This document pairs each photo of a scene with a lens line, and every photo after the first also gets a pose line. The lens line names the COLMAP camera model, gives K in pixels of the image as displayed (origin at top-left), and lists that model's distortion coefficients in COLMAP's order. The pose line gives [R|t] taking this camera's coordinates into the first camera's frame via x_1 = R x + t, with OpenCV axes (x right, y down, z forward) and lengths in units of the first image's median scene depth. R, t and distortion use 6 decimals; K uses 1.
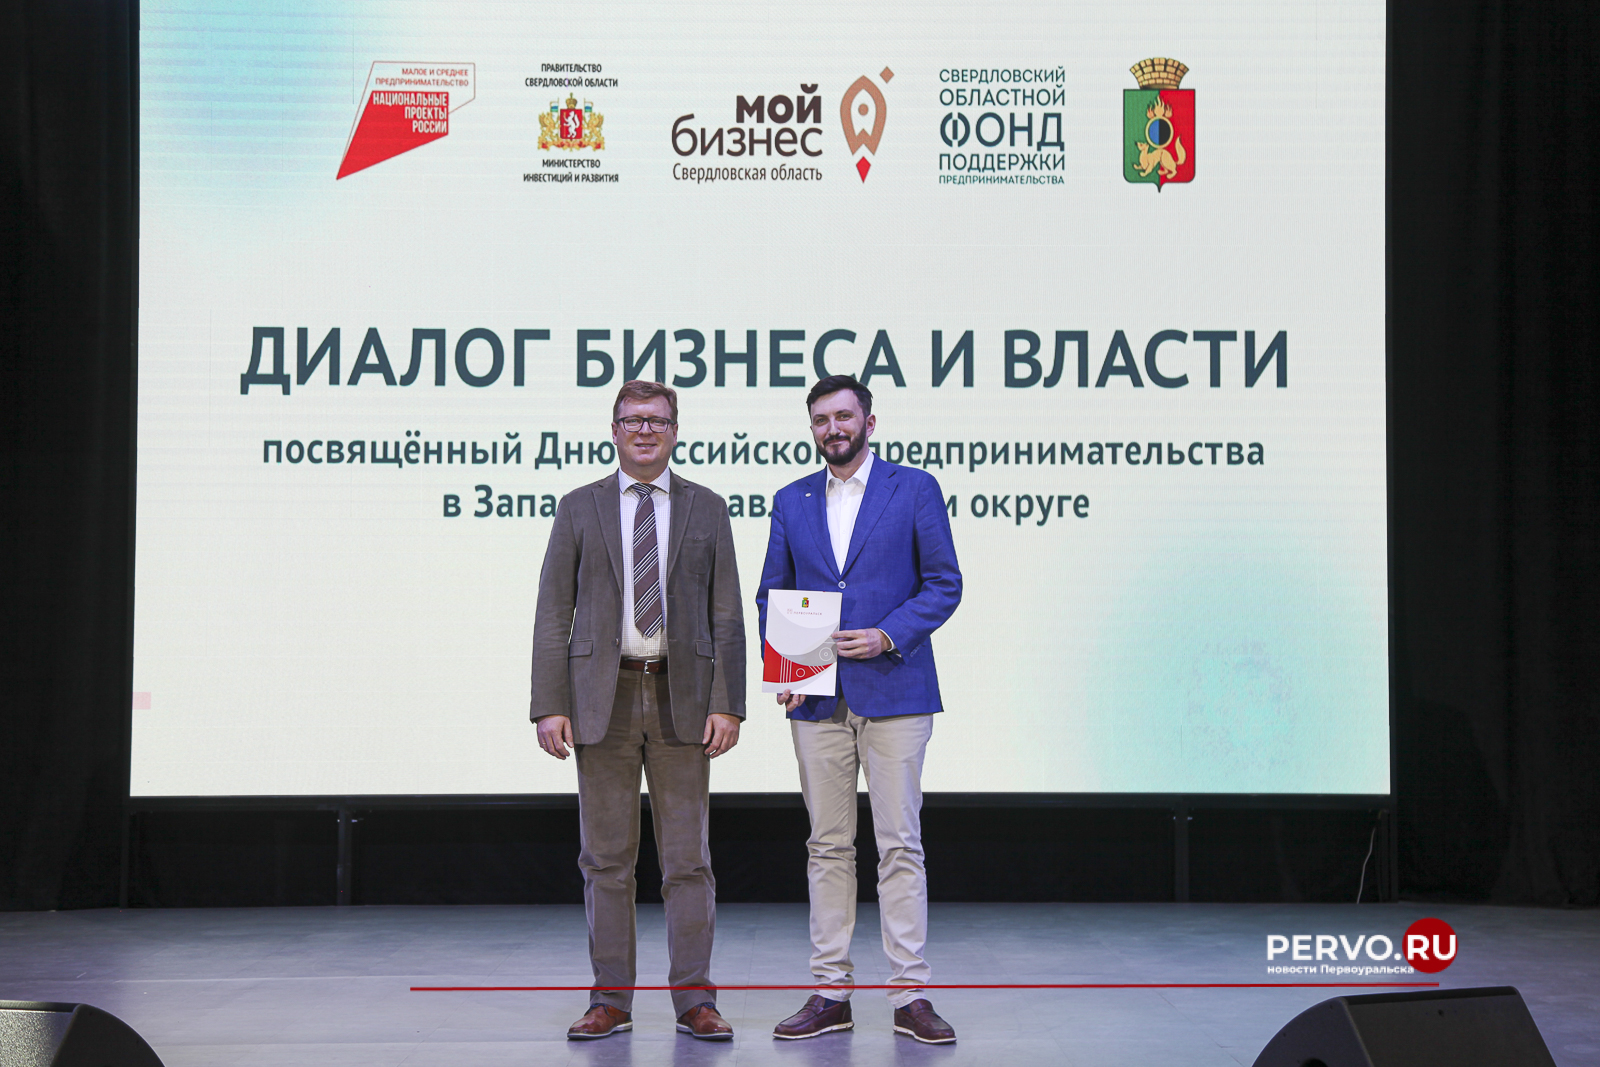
lens RADIAL K [[2258.9, 0, 828.3], [0, 2258.9, 544.5], [0, 0, 1]] dist [0.314237, 0.000000]
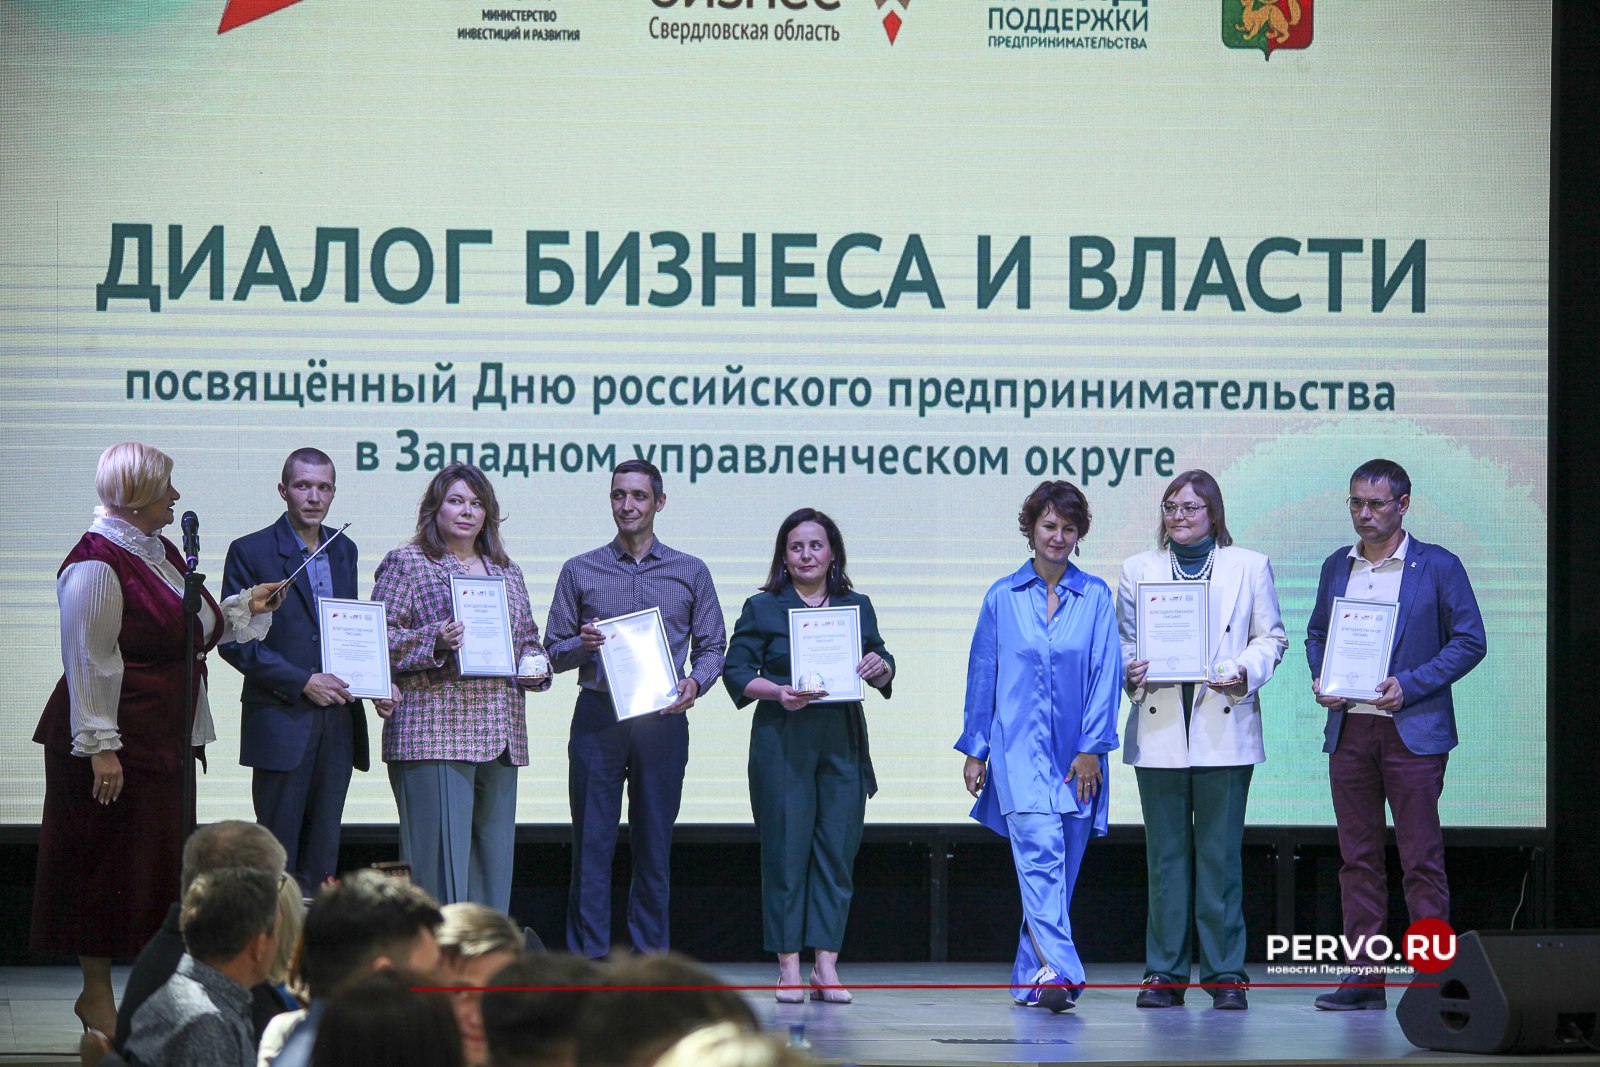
lens RADIAL K [[7538.2, 0, 798.8], [0, 7538.2, 538.8], [0, 0, 1]] dist [1.834984, 0.000000]
pose [[0.994303, 0.006047, 0.106416, -0.293288], [-0.008958, 0.999598, 0.026904, -0.059678], [-0.106210, -0.027704, 0.993958, -1.593148]]
